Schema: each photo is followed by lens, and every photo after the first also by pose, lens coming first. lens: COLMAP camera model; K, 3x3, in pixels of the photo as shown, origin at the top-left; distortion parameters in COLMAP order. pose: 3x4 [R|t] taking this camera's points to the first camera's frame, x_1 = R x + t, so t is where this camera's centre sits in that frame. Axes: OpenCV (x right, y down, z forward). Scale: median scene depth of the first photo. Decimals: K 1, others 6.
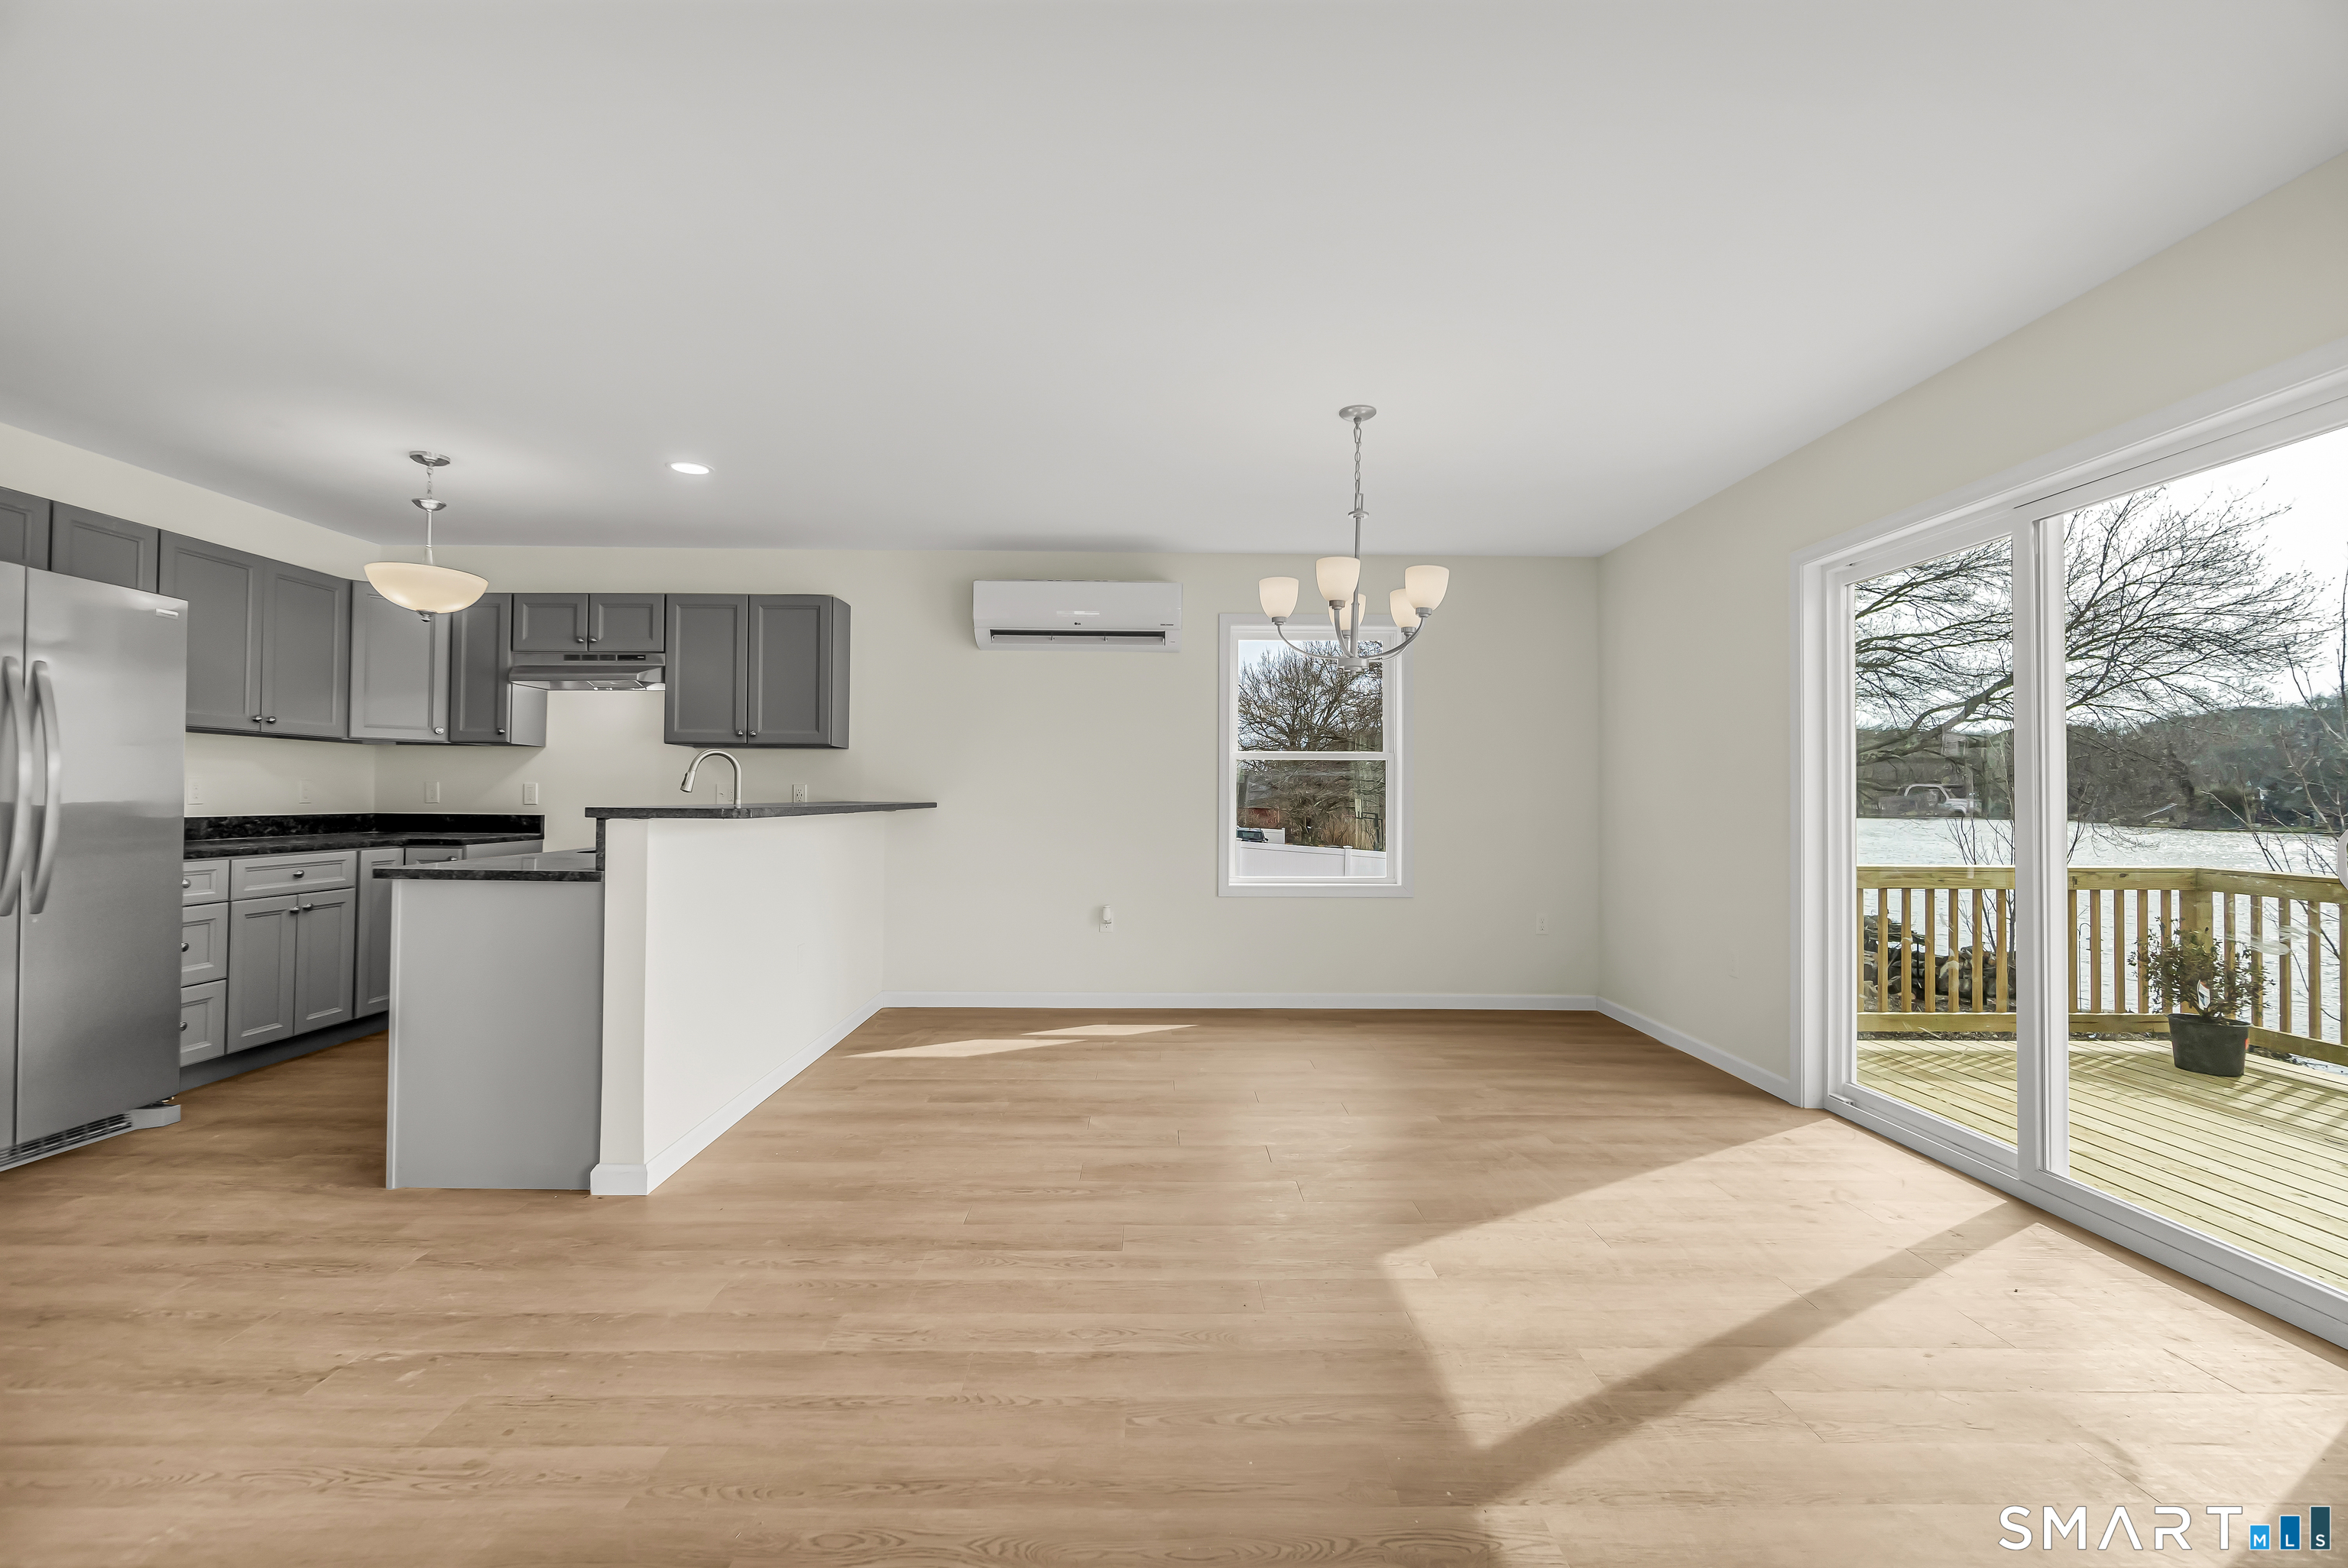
lens RADIAL K [[1017.0, 0, 1166.0], [0, 1017.0, 778.1], [0, 0, 1]] dist [-0.004407, 0.000317]
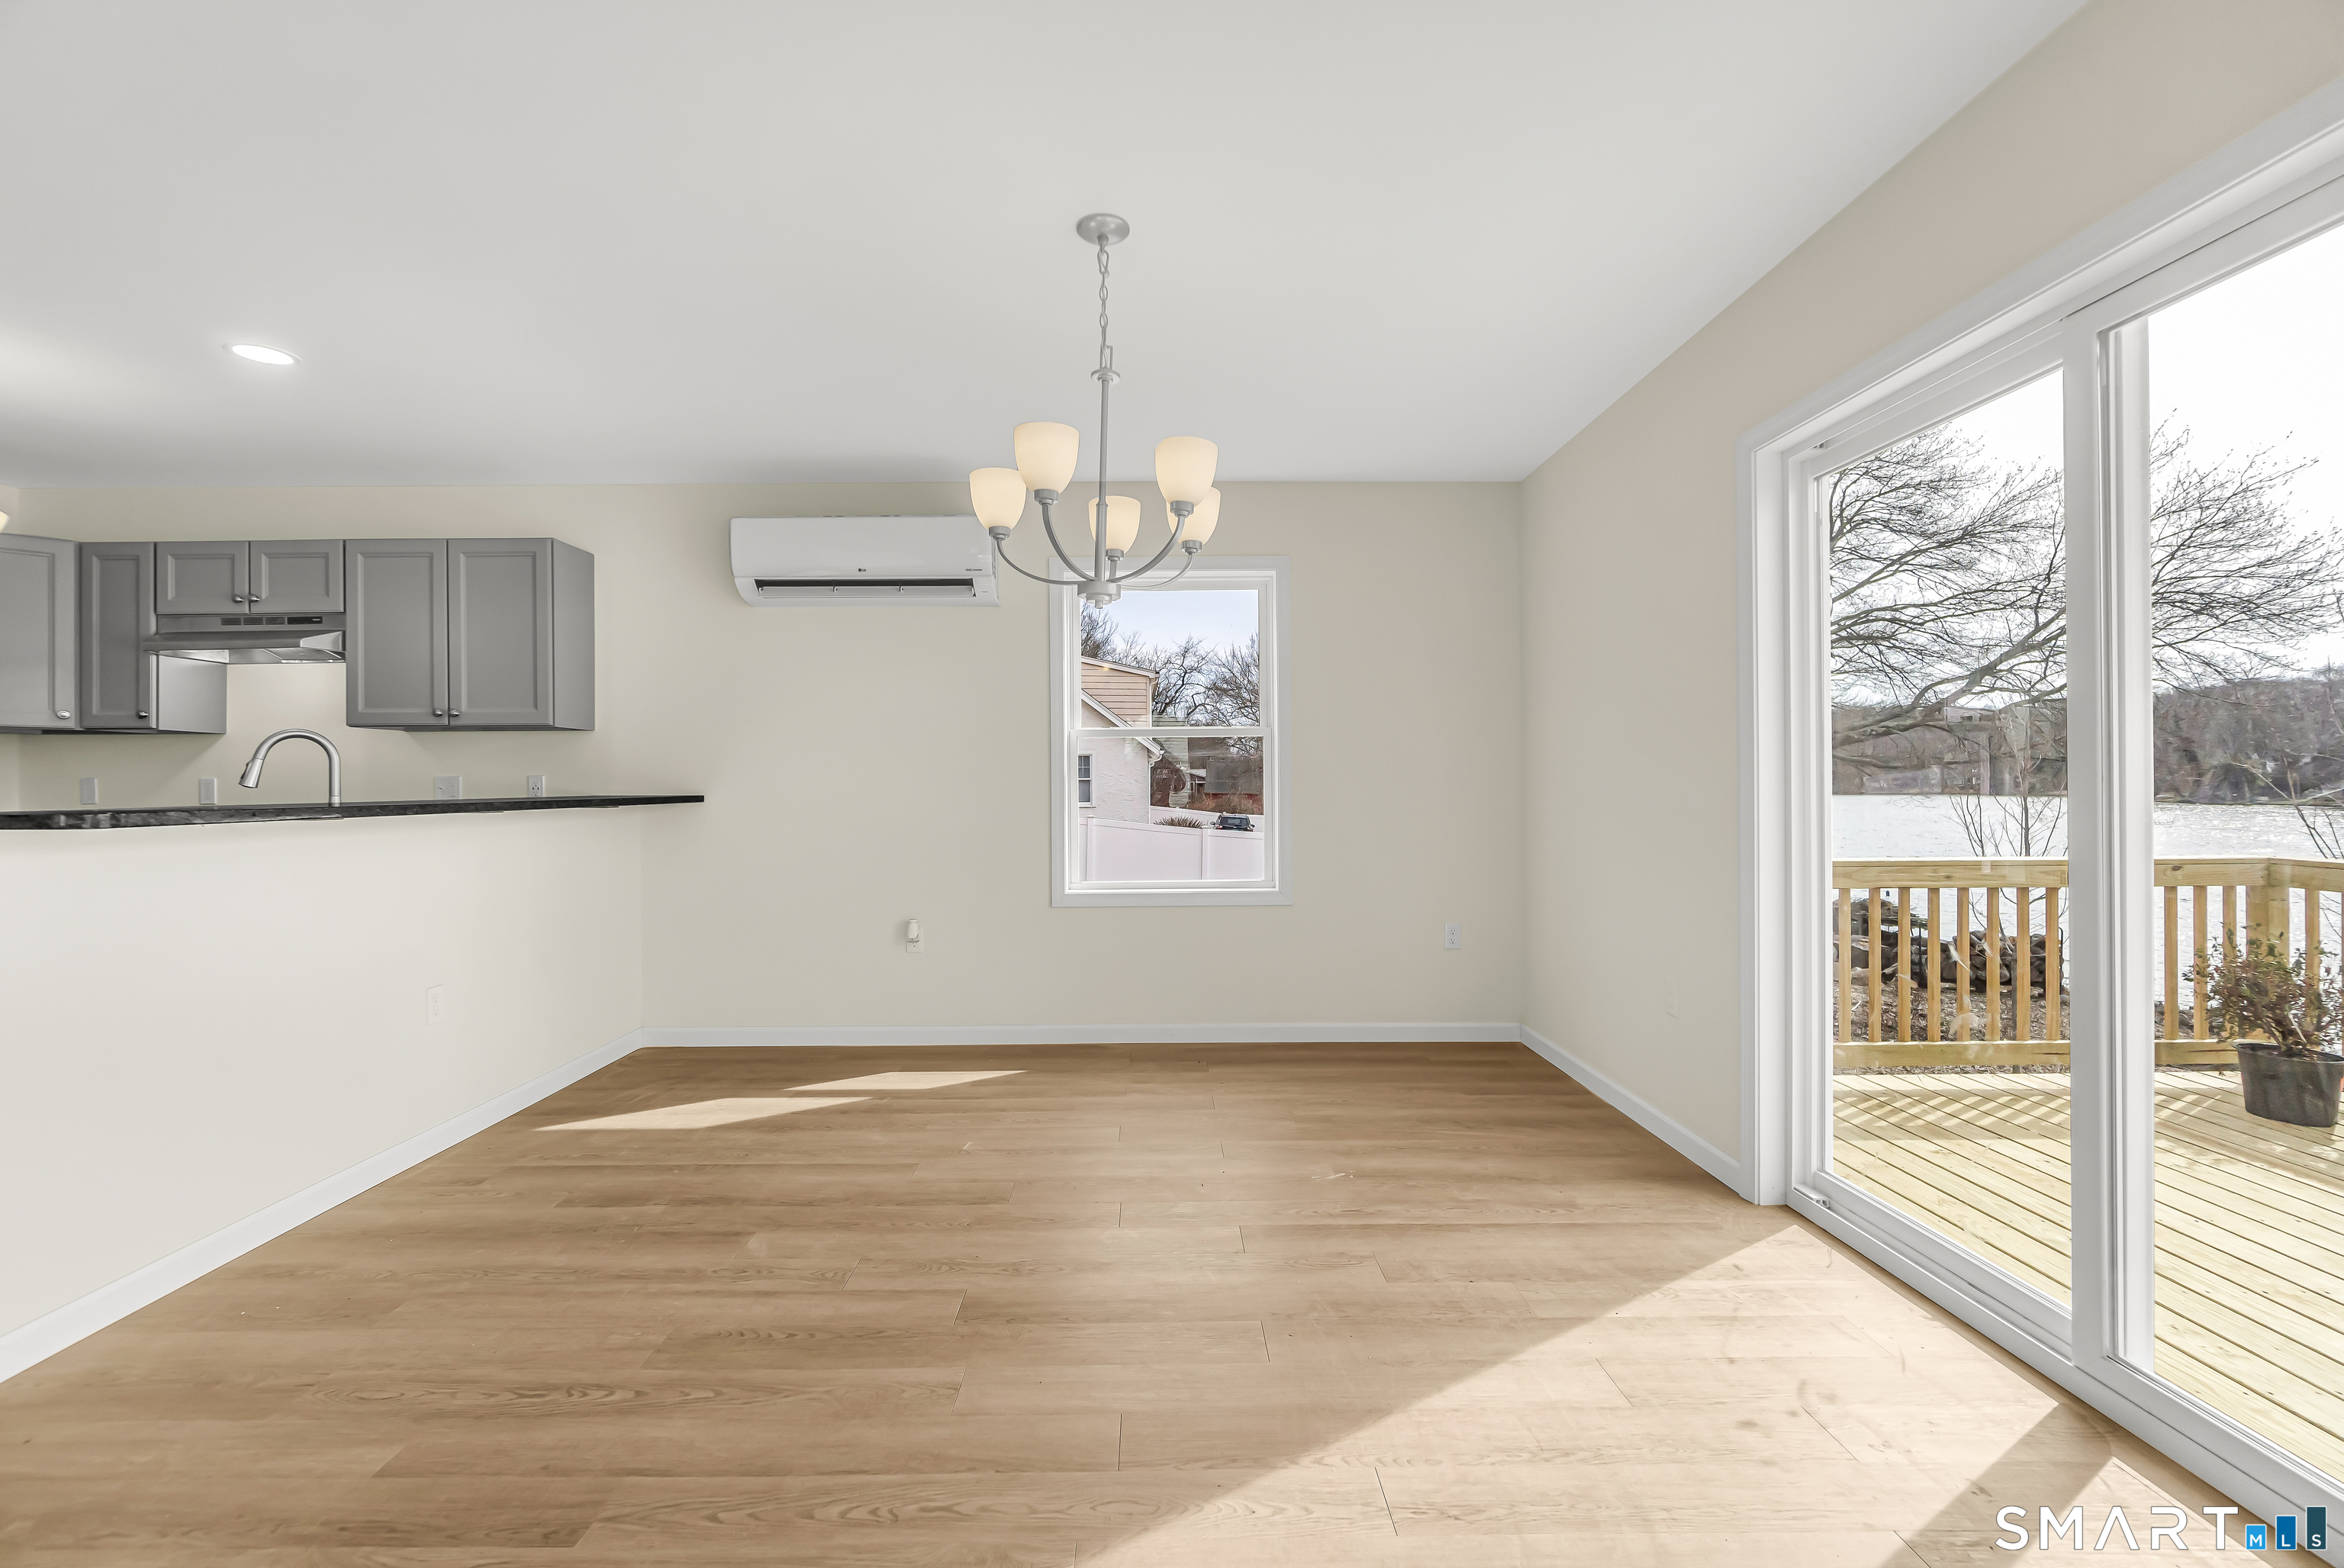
lens RADIAL K [[1015.2, 0, 1155.7], [0, 1015.2, 781.1], [0, 0, 1]] dist [-0.003553, 0.000007]
pose [[0.999878, -0.012746, -0.008977, 0.160772], [0.012889, 0.999787, 0.016133, 0.004408], [0.008769, -0.016246, 0.999830, 0.214721]]
